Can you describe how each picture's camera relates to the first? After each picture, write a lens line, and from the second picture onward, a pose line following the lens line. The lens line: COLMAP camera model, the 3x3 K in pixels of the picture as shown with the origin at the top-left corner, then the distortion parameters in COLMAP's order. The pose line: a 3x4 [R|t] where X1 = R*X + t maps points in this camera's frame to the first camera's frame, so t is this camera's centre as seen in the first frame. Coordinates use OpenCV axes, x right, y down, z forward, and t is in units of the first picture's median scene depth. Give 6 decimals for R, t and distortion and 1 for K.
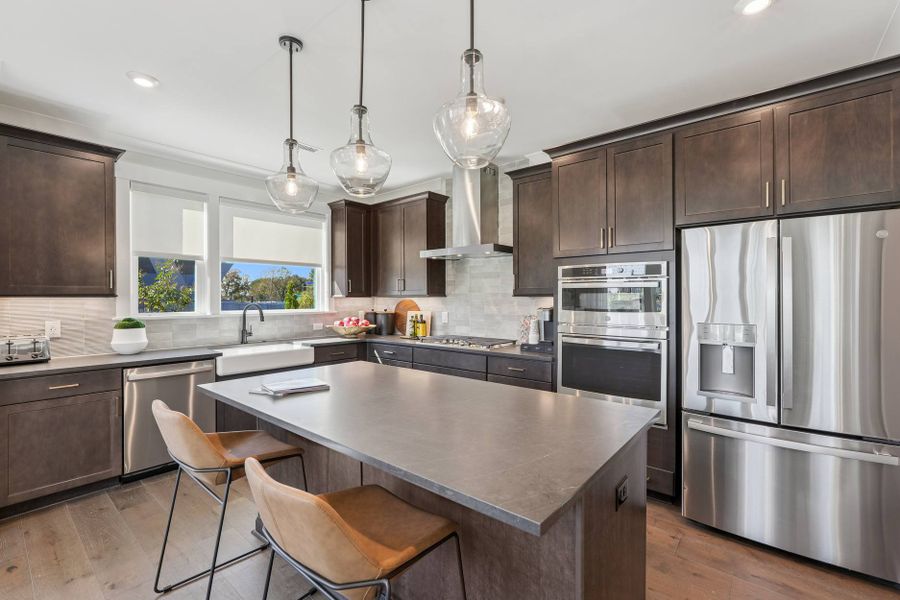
lens RADIAL K [[397.9, 0, 449.1], [0, 397.9, 296.4], [0, 0, 1]] dist [-0.003863, 0.000918]
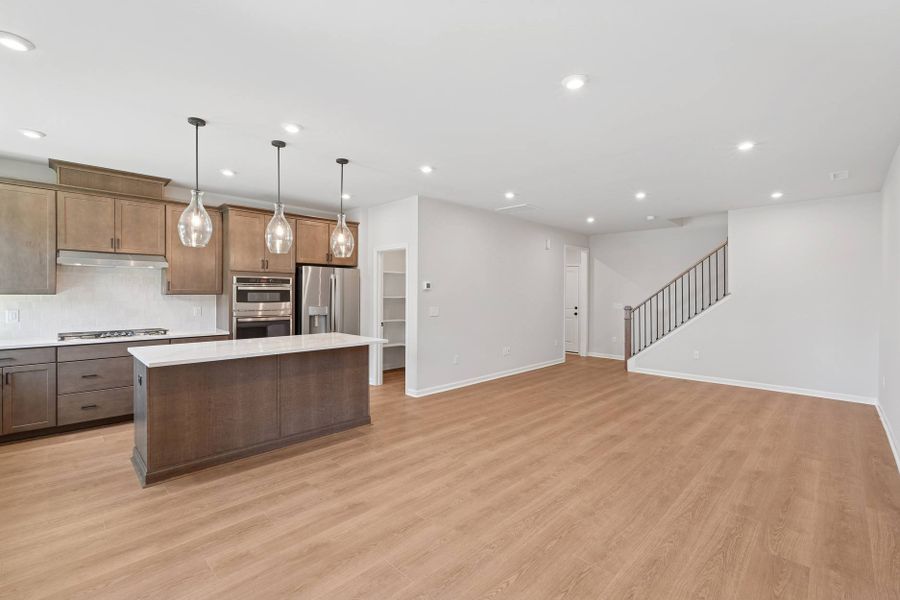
lens RADIAL K [[367.6, 0, 453.9], [0, 367.6, 282.7], [0, 0, 1]] dist [0.000541, 0.000168]
pose [[0.093901, 0.034538, 0.994982, -1.210825], [0.001359, 0.999393, -0.034820, 0.006446], [-0.995581, 0.004622, 0.093797, -0.053935]]
